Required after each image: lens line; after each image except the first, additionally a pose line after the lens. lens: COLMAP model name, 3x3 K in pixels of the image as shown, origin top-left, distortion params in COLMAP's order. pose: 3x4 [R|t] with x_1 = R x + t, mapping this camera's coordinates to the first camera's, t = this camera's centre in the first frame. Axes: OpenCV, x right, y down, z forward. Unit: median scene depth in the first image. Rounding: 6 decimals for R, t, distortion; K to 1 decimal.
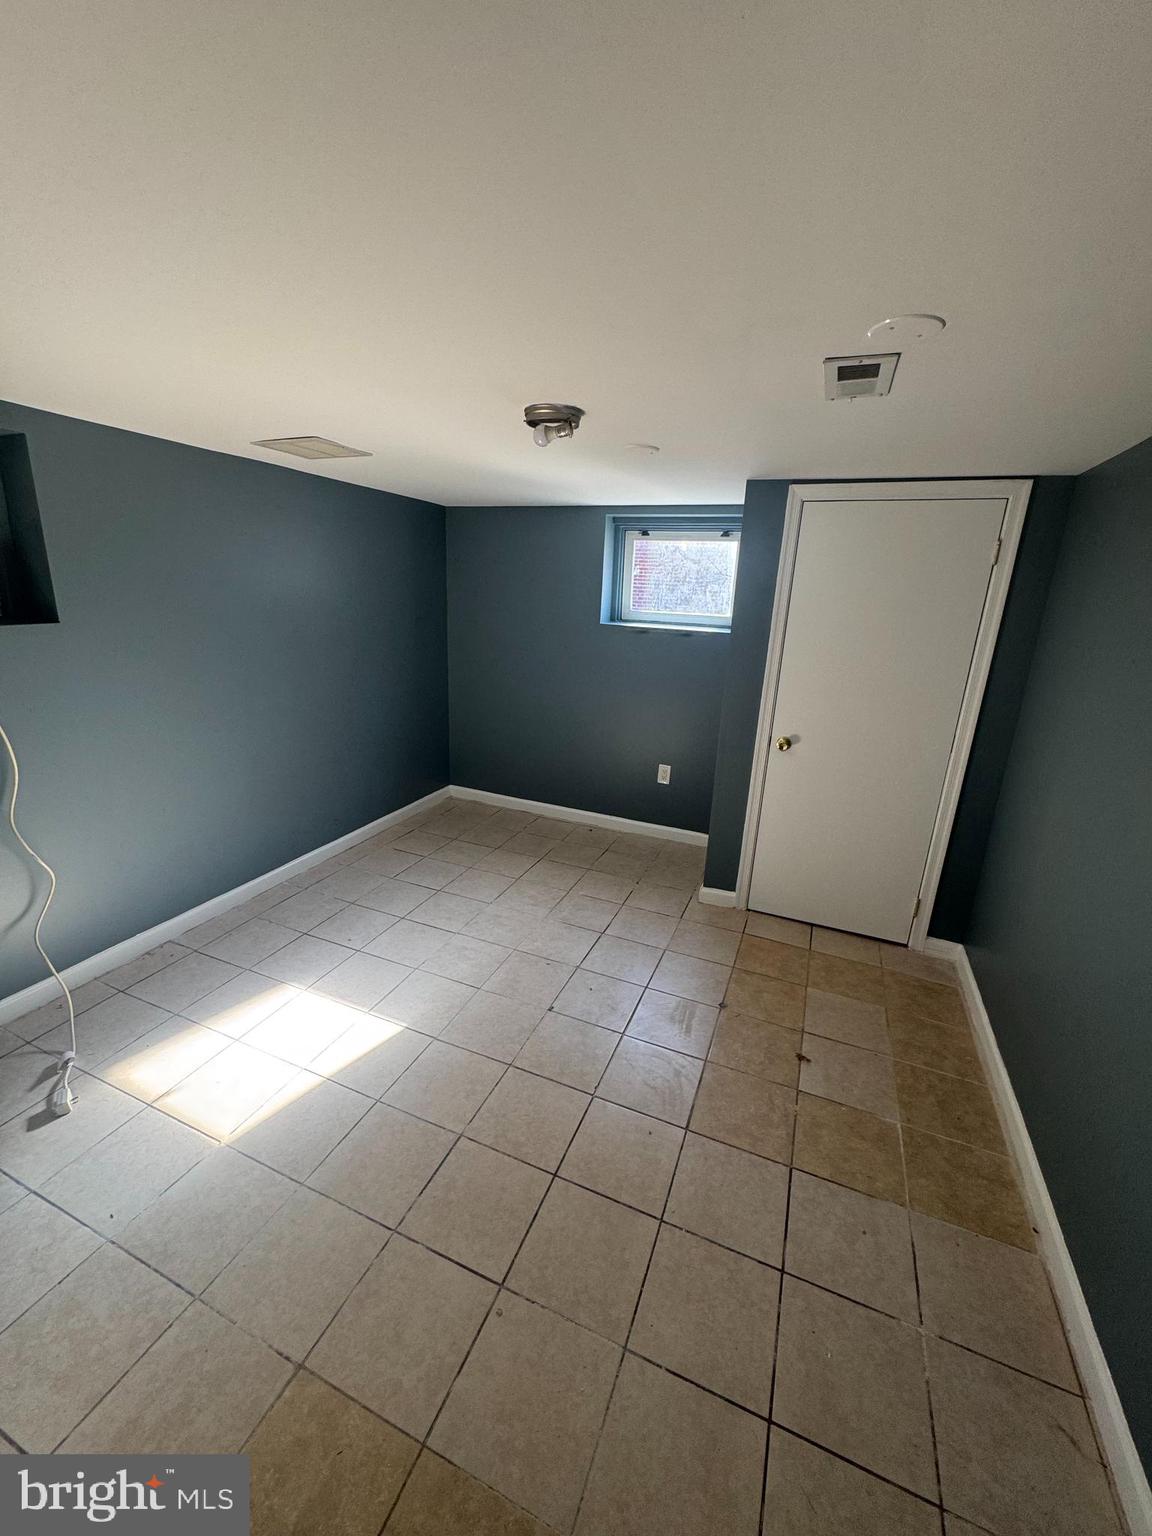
lens RADIAL K [[615.5, 0, 574.6], [0, 615.5, 767.1], [0, 0, 1]] dist [-0.003435, 0.001045]
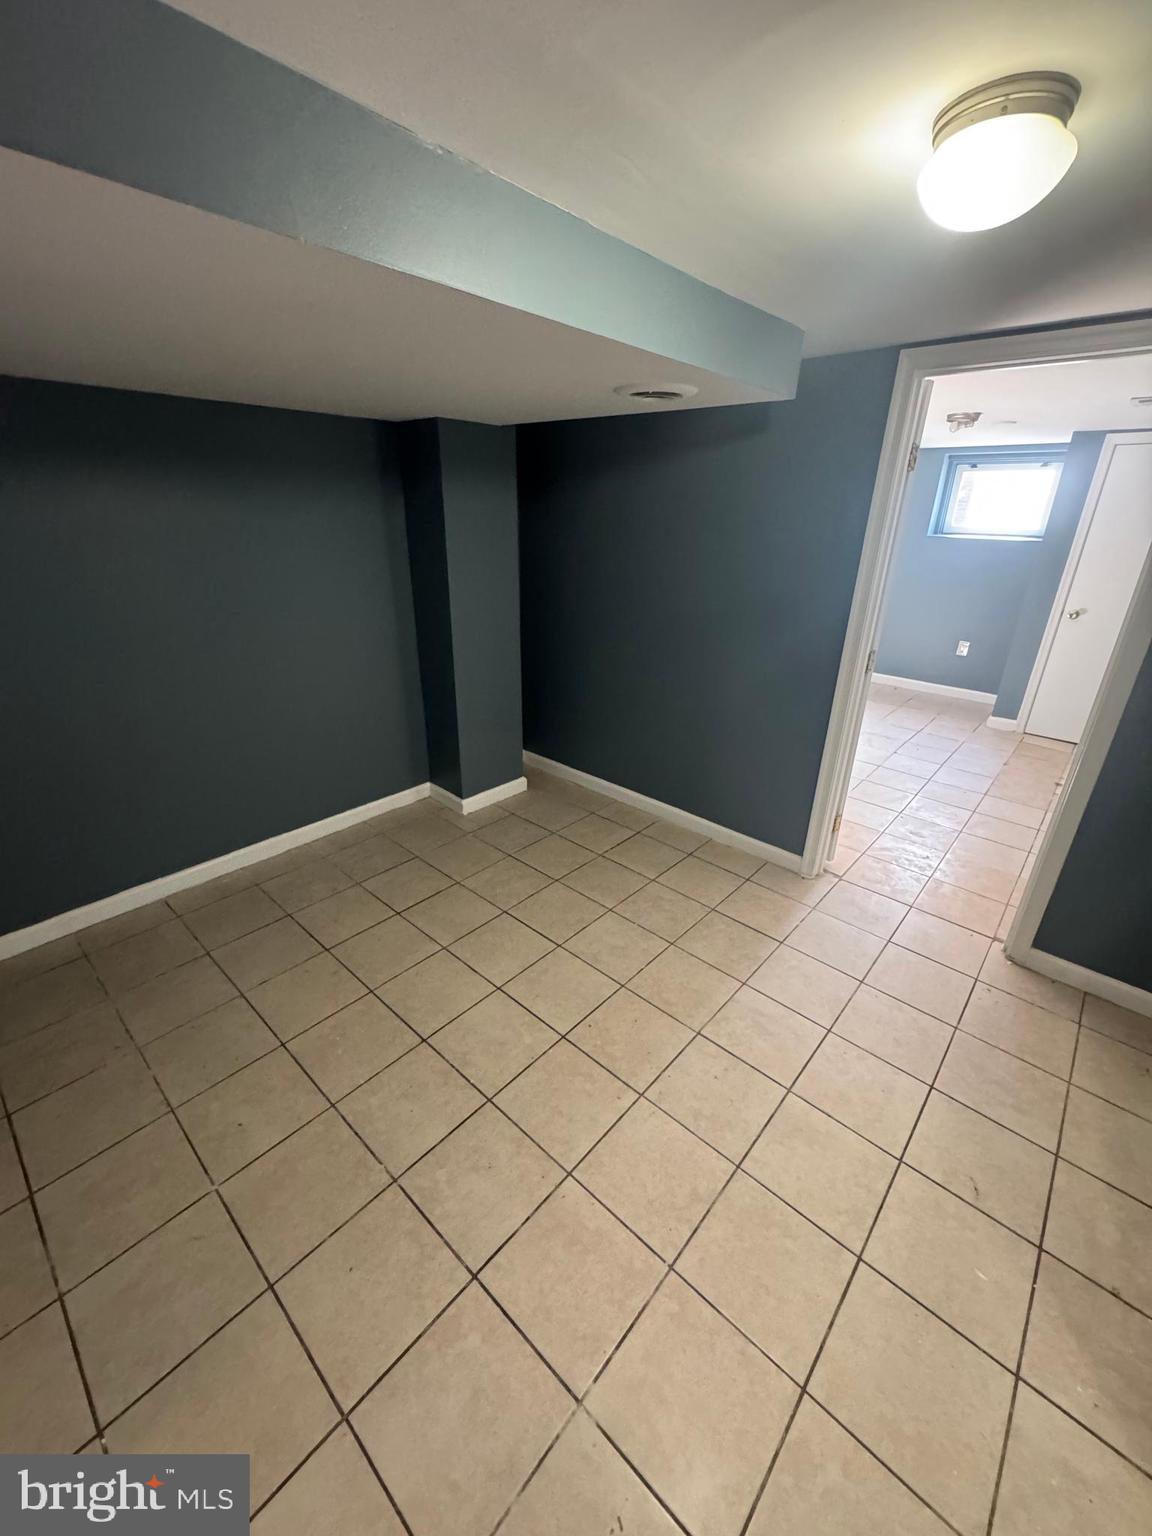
lens RADIAL K [[615.5, 0, 576.6], [0, 615.5, 768.9], [0, 0, 1]] dist [-0.003435, 0.001045]
pose [[0.942762, 0.102620, -0.317284, -0.251214], [-0.068195, 0.990694, 0.117790, 0.214358], [0.326419, -0.089411, 0.940987, -0.731732]]
